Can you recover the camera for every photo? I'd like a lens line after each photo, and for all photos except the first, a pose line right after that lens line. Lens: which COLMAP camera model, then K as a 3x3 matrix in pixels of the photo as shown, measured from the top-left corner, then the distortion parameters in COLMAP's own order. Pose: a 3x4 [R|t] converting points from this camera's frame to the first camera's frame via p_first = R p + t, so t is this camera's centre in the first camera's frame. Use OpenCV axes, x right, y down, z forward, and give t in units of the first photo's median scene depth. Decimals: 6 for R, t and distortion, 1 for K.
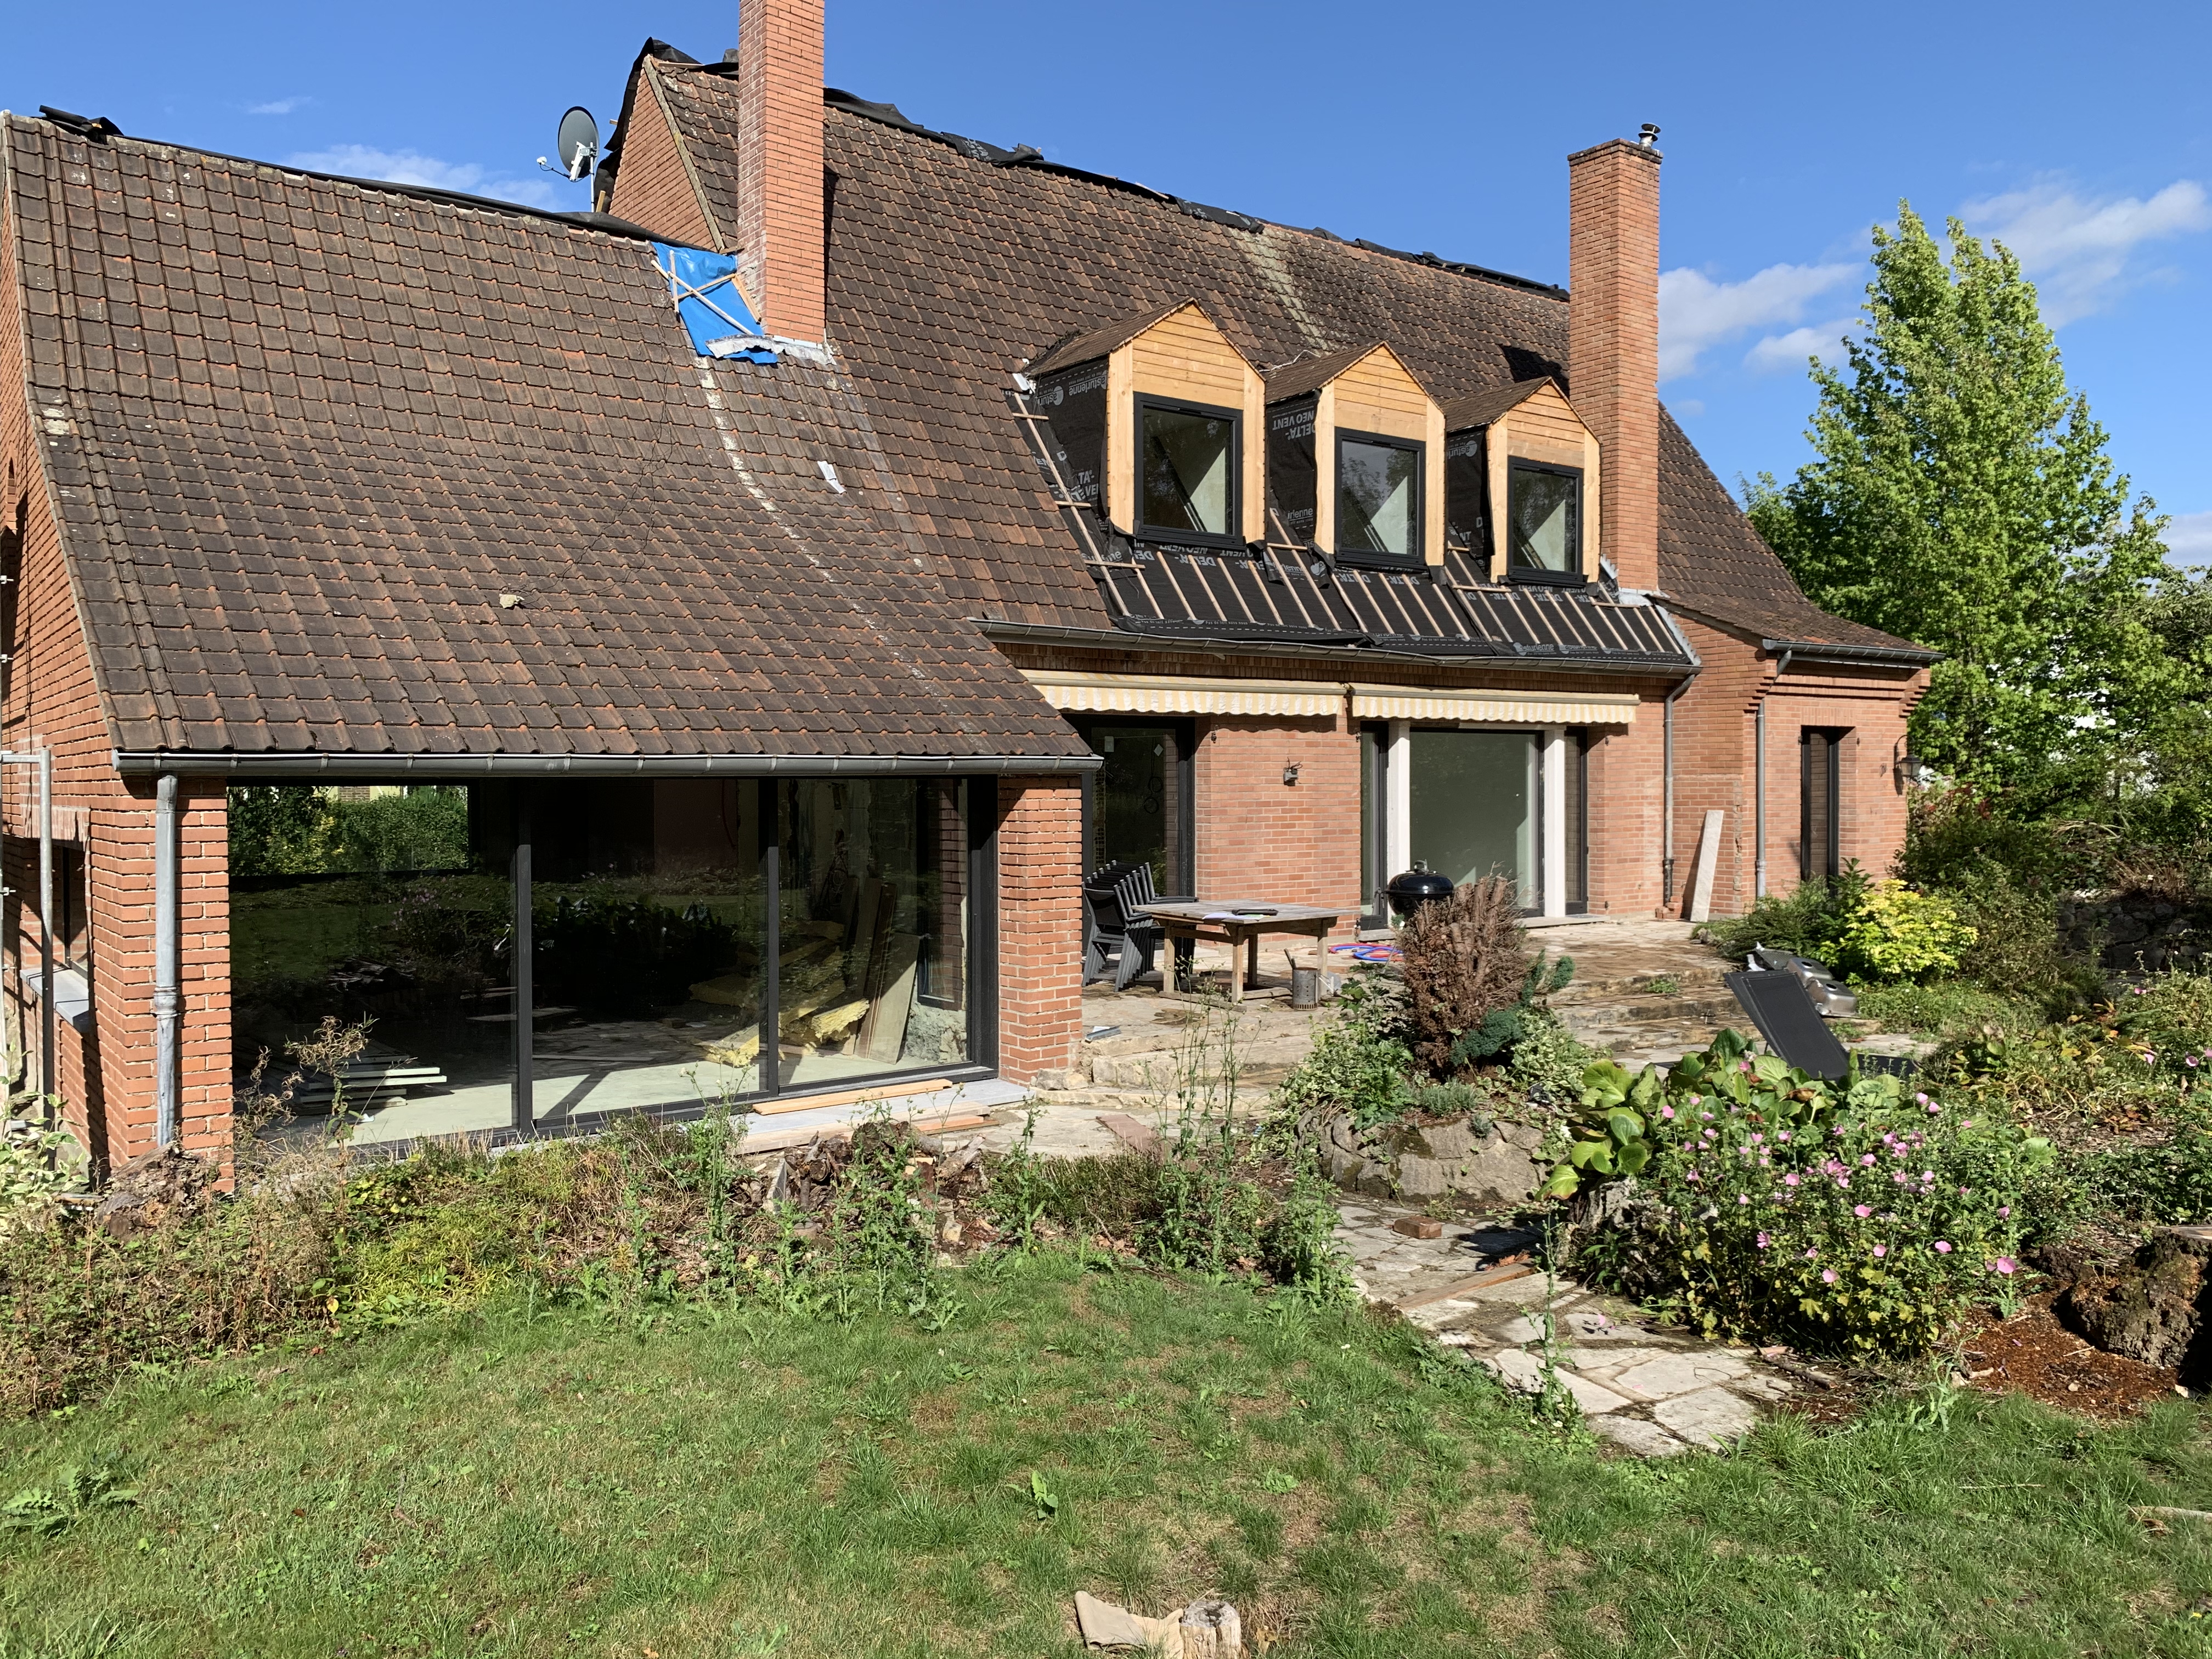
lens RADIAL K [[1696.9, 0, 1123.6], [0, 1696.9, 808.5], [0, 0, 1]] dist [0.009542, -0.014415]
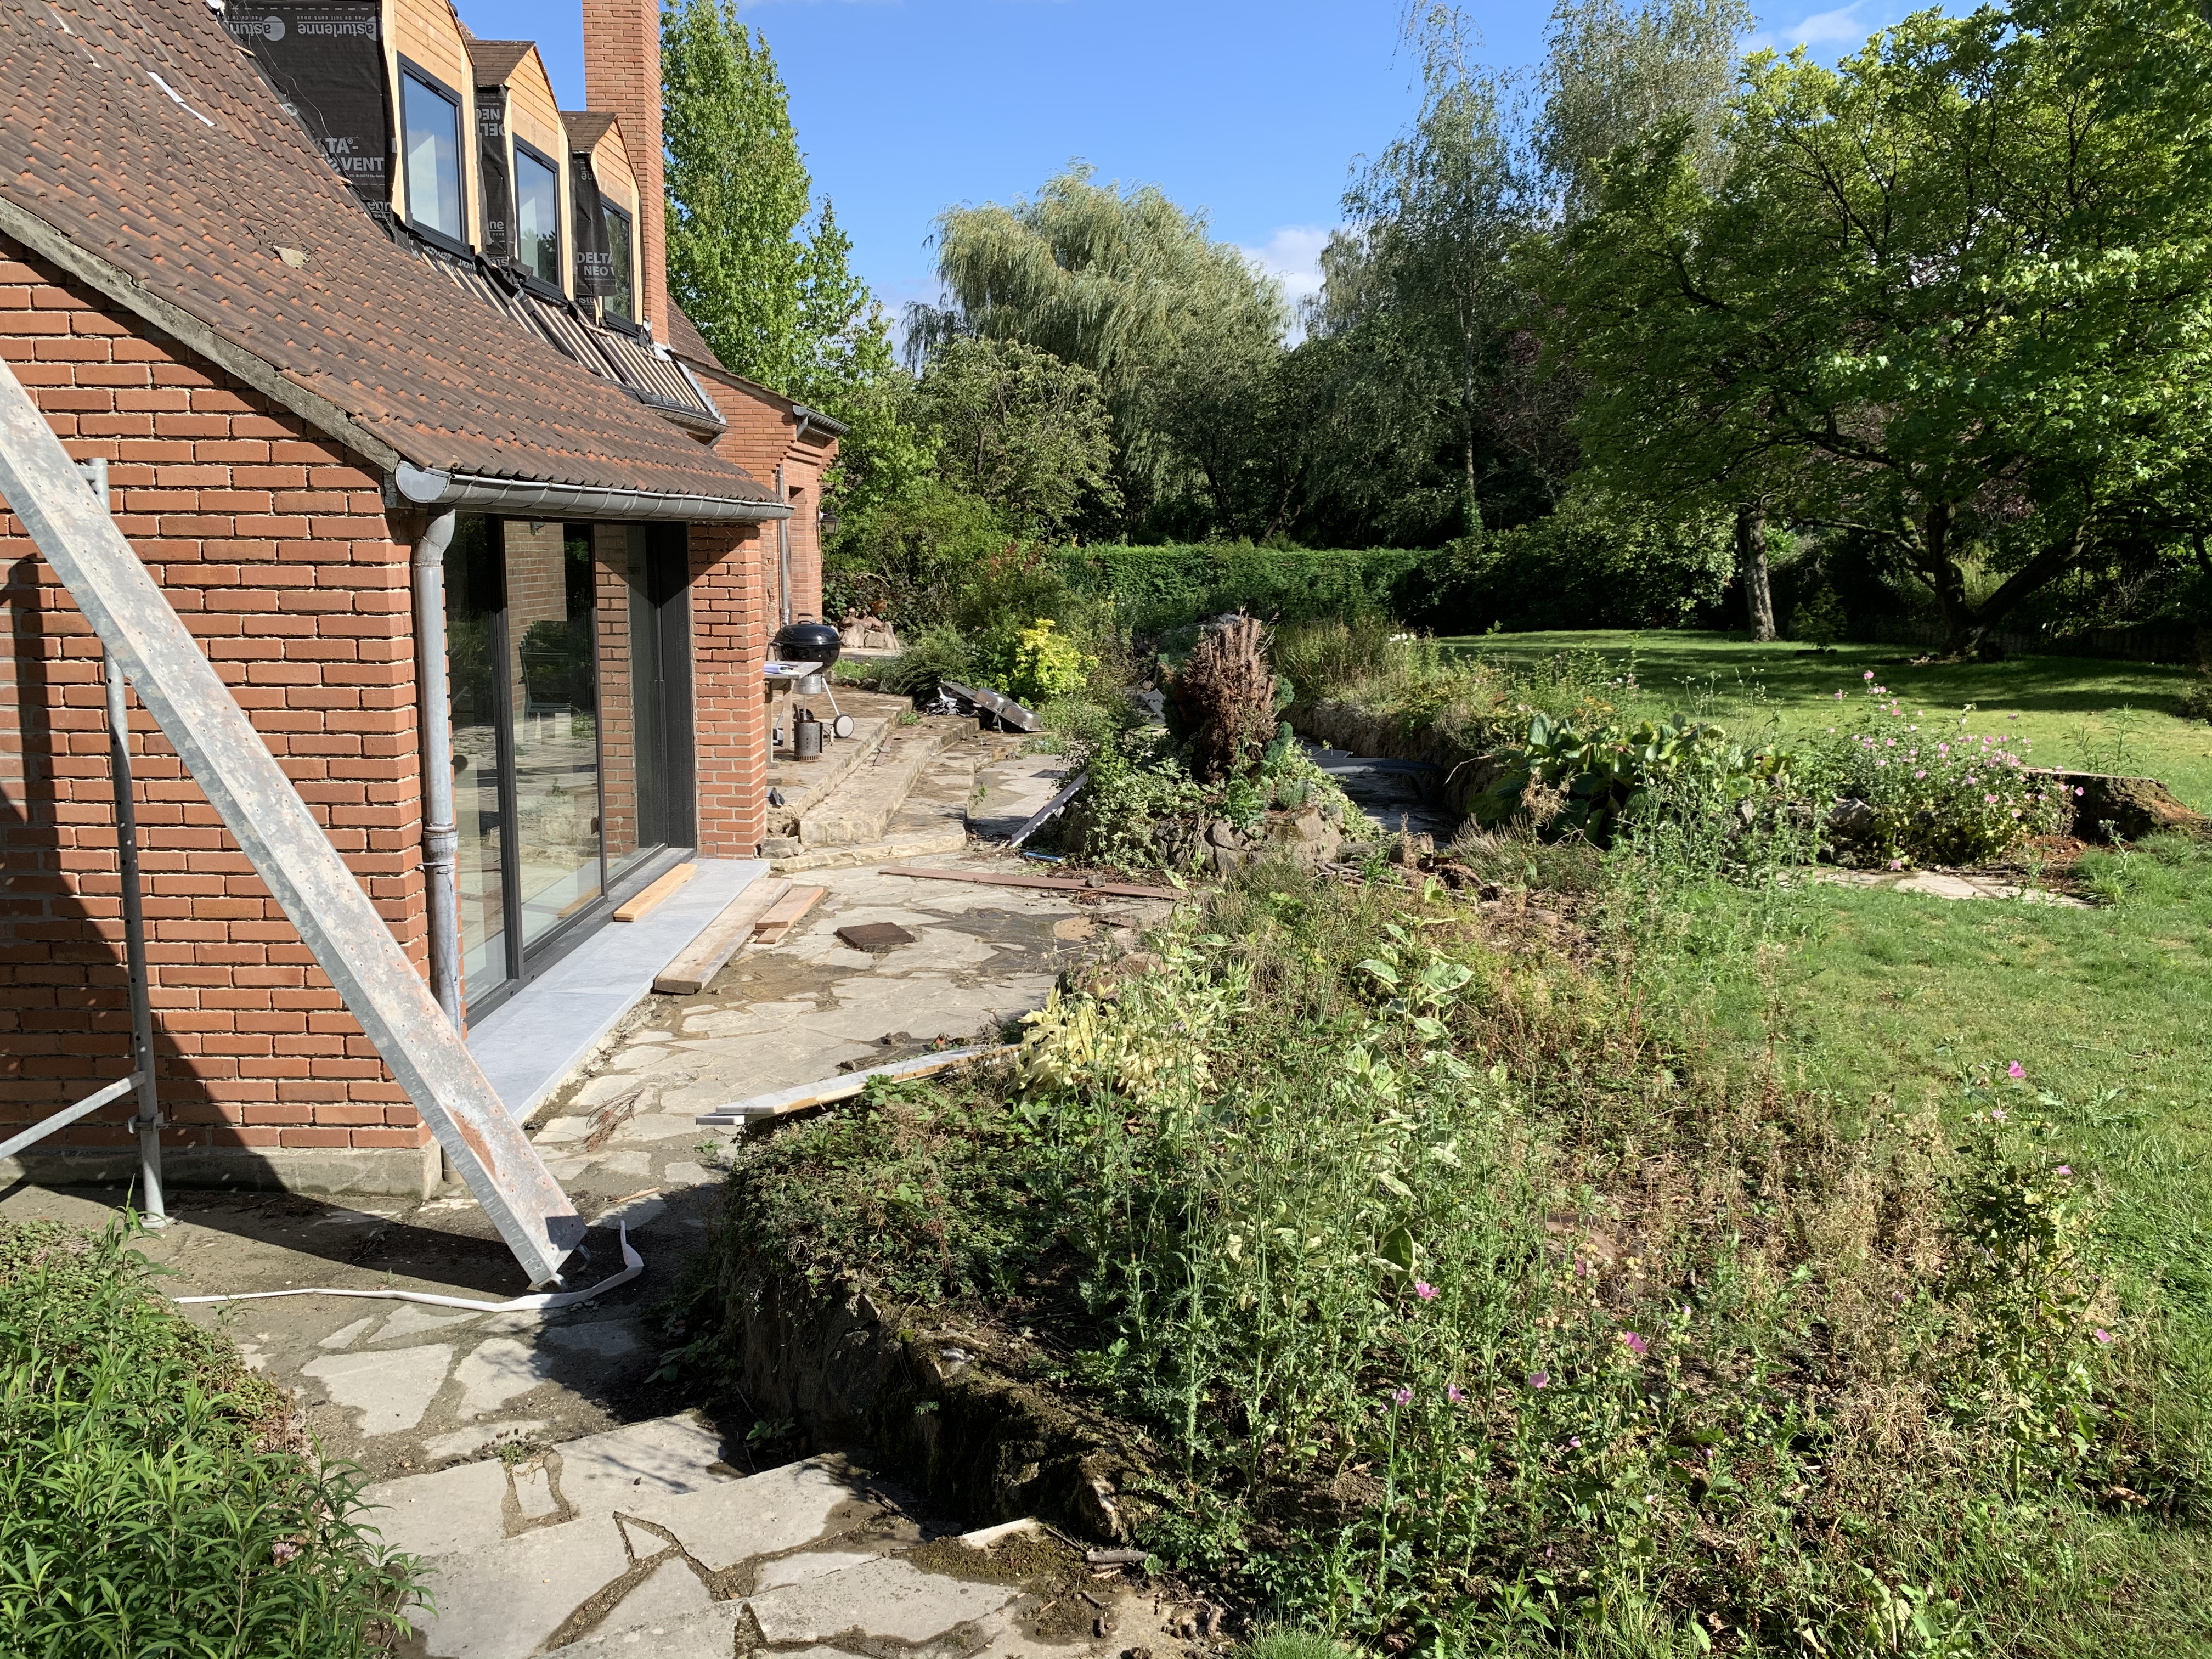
lens RADIAL K [[1696.9, 0, 1123.6], [0, 1696.9, 808.5], [0, 0, 1]] dist [0.009542, -0.014415]
pose [[0.592030, -0.114910, 0.797682, -0.744230], [-0.002668, 0.989498, 0.144522, -0.001379], [-0.805911, -0.087690, 0.585506, 0.300282]]
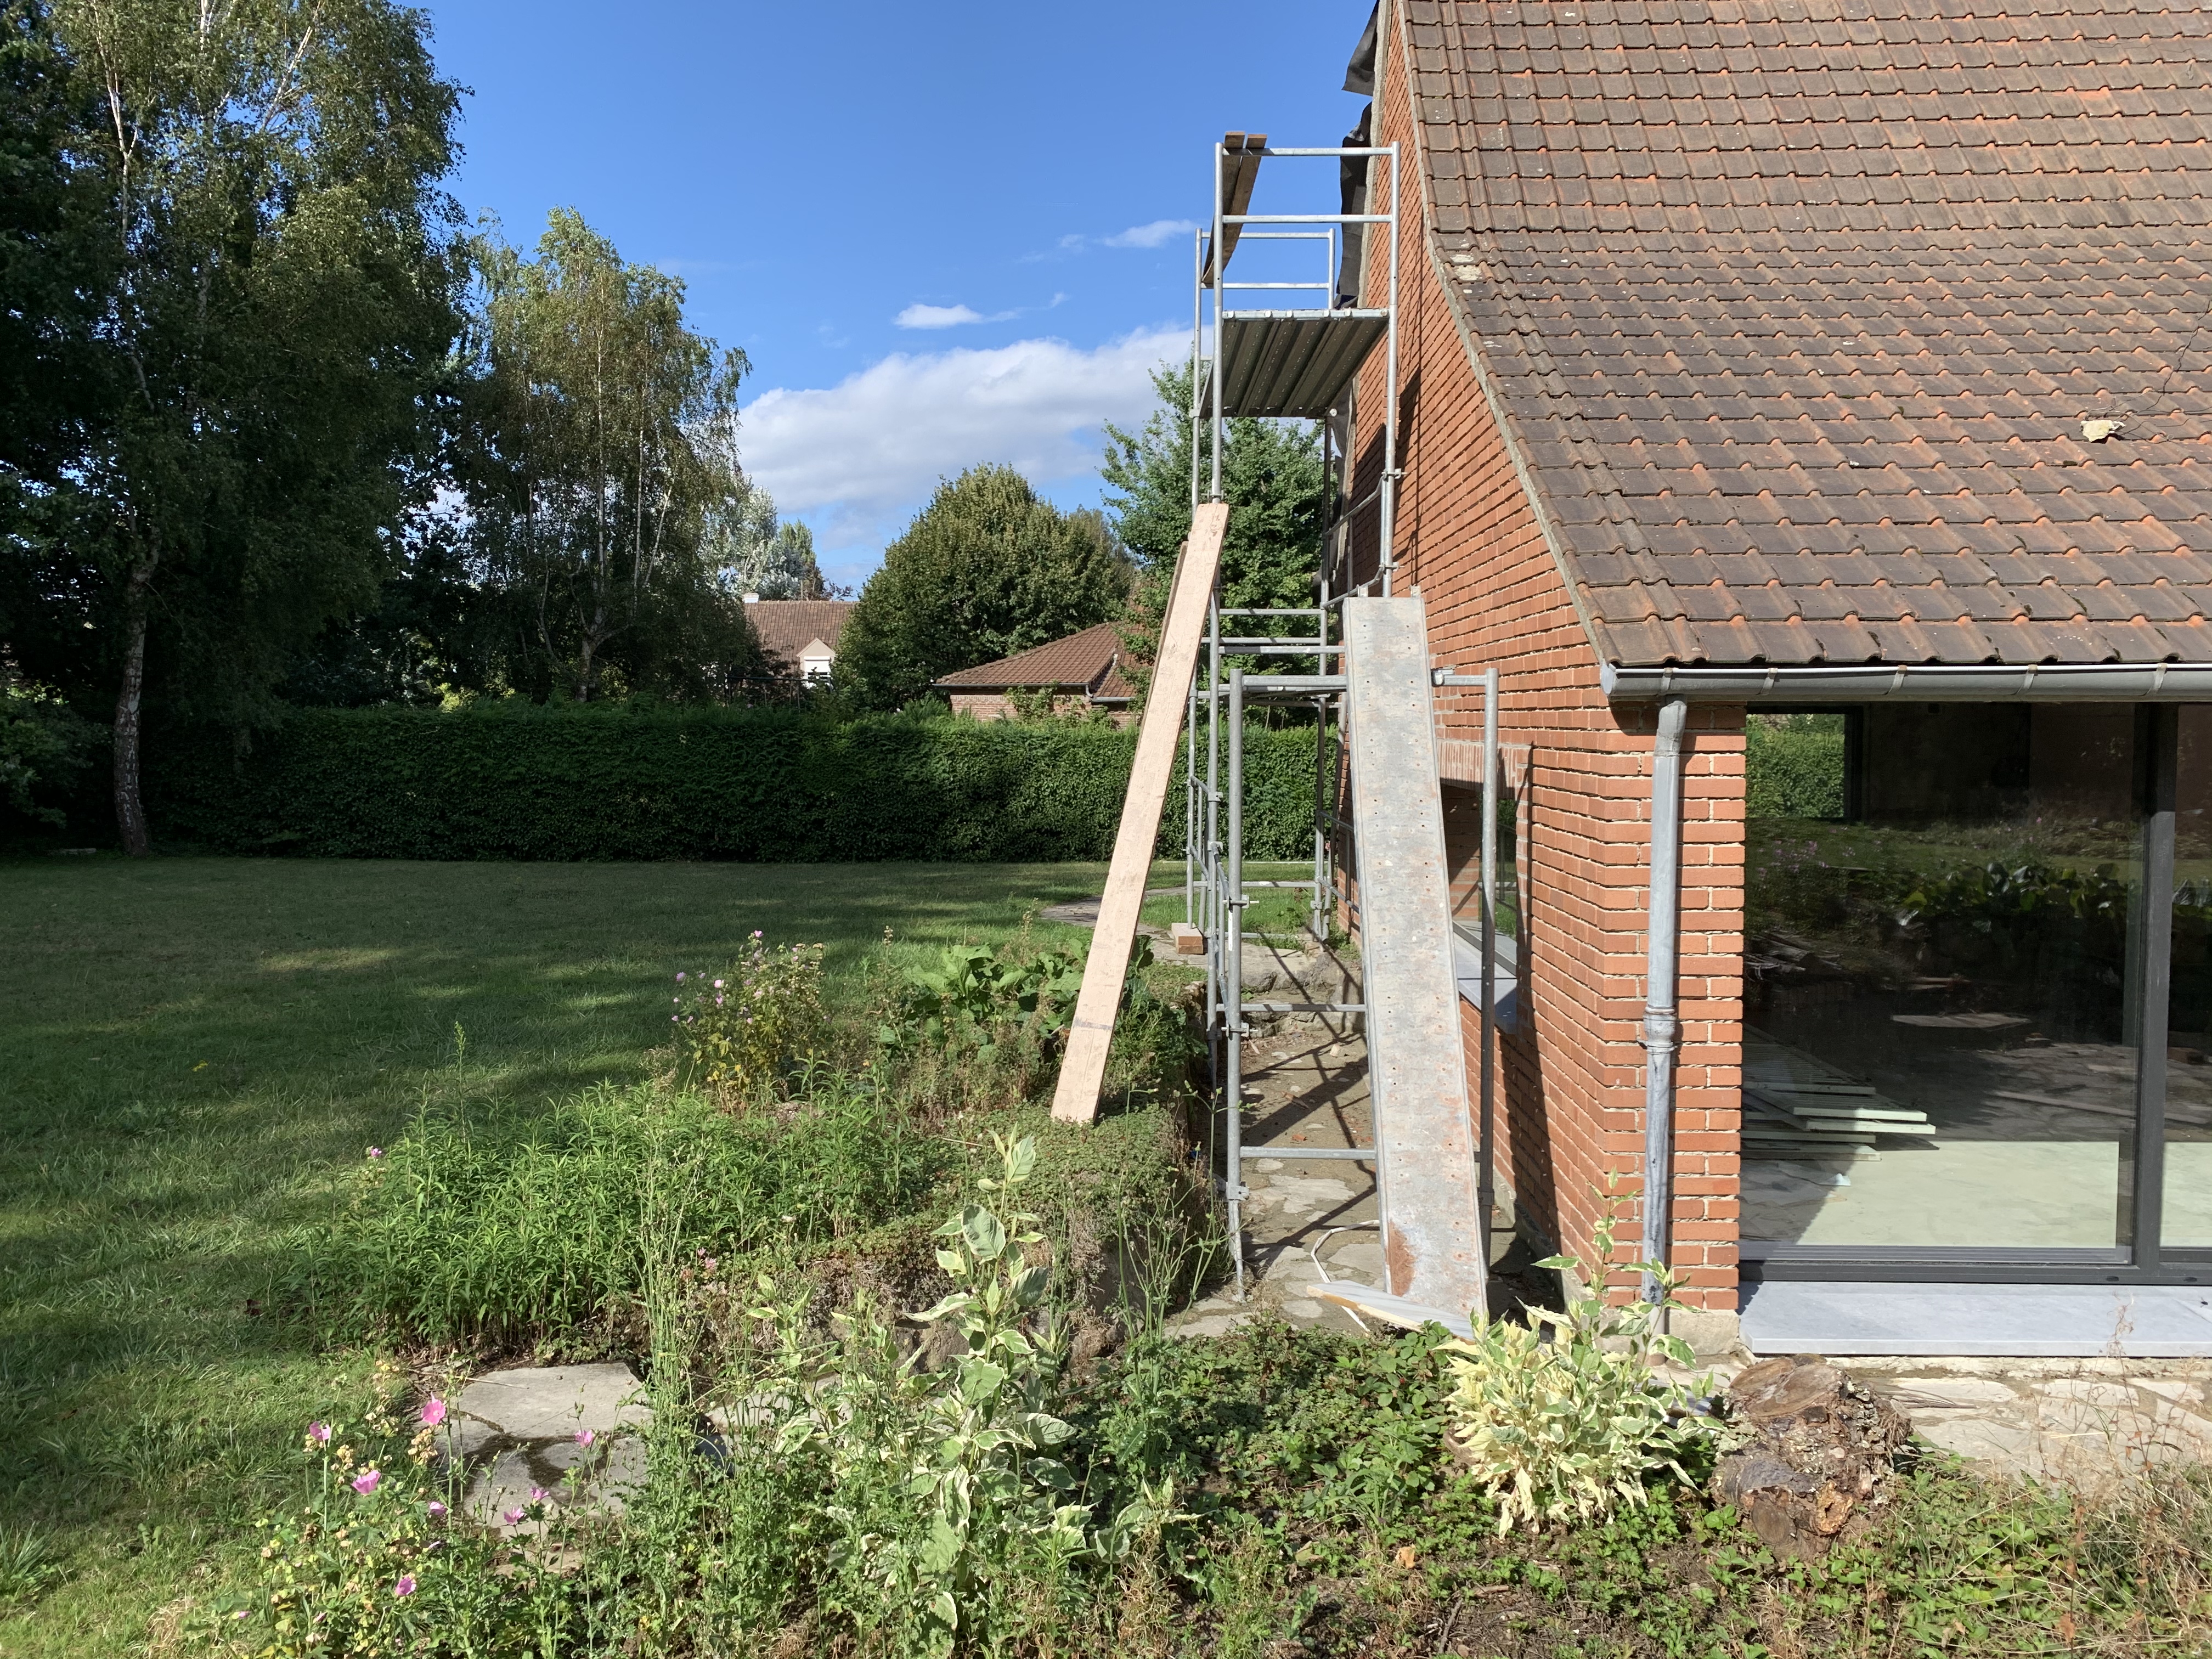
lens RADIAL K [[1696.9, 0, 1123.6], [0, 1696.9, 808.5], [0, 0, 1]] dist [0.009542, -0.014415]
pose [[0.779700, 0.036564, -0.625085, -0.241566], [-0.009917, 0.998889, 0.046060, -0.004415], [0.626075, -0.029714, 0.779196, 0.258818]]
